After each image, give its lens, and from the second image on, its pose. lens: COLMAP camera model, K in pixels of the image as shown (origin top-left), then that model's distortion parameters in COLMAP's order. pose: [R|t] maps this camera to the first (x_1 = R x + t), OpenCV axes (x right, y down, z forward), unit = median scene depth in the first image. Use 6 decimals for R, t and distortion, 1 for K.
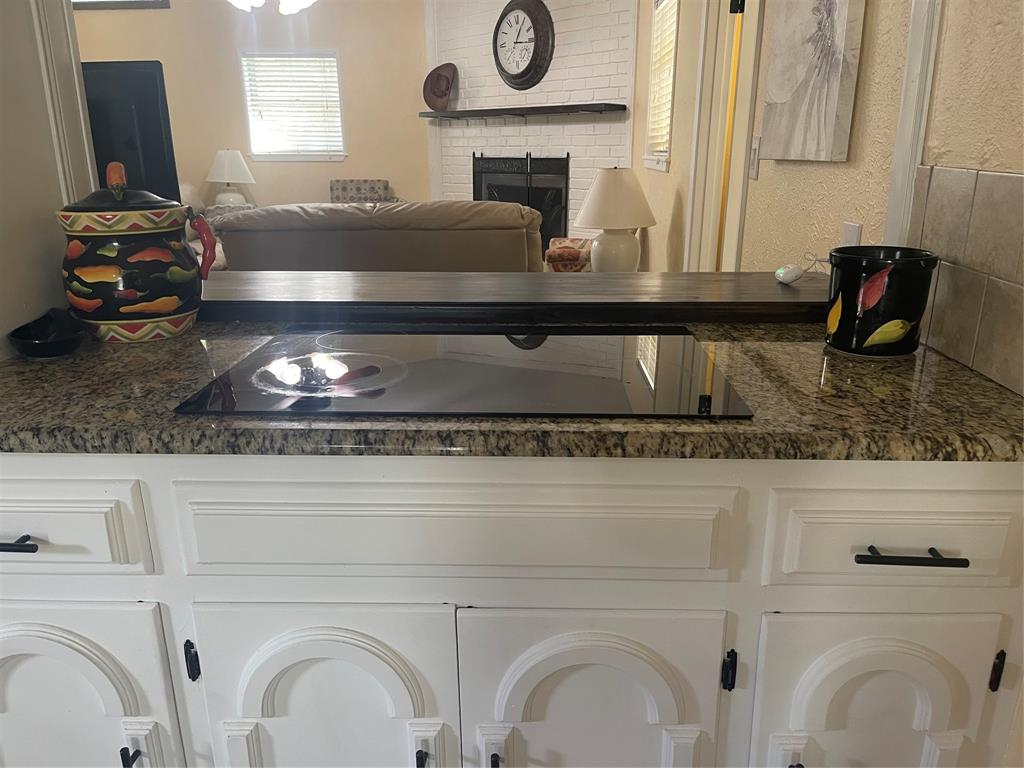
lens RADIAL K [[772.0, 0, 519.0], [0, 772.0, 385.7], [0, 0, 1]] dist [0.053735, -0.074832]
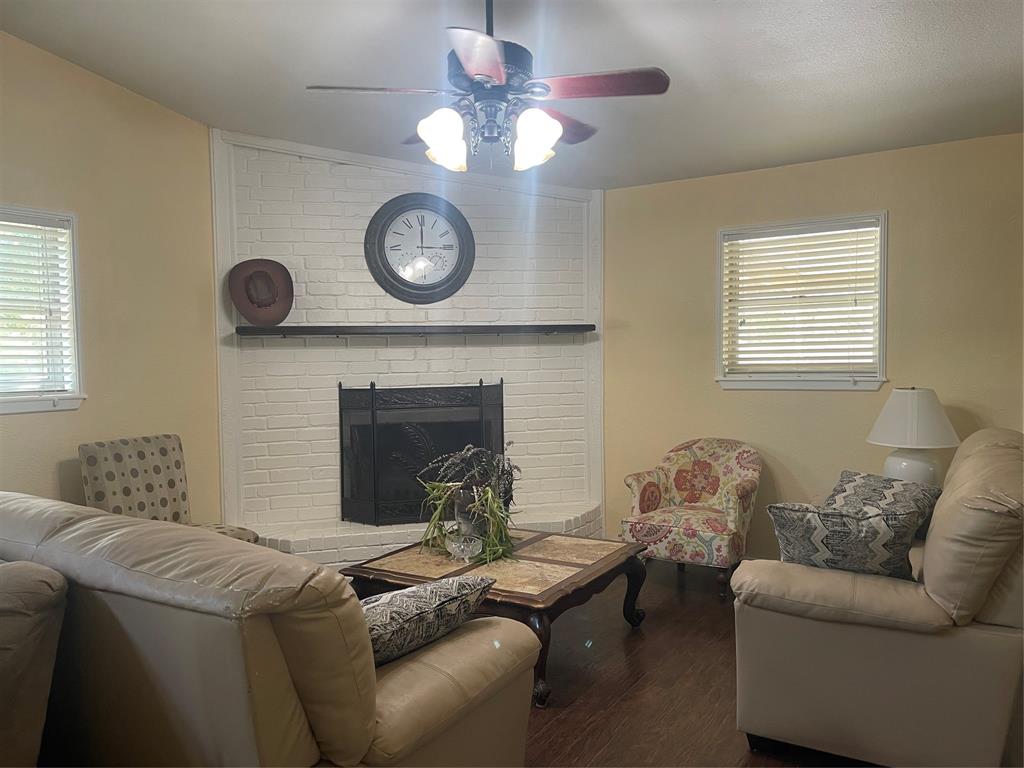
lens RADIAL K [[772.0, 0, 510.6], [0, 772.0, 390.0], [0, 0, 1]] dist [0.053735, -0.074832]
pose [[0.519082, -0.043534, 0.853615, -0.613291], [0.268468, 0.956462, -0.114476, -0.184881], [-0.811467, 0.288591, 0.508170, 0.557208]]
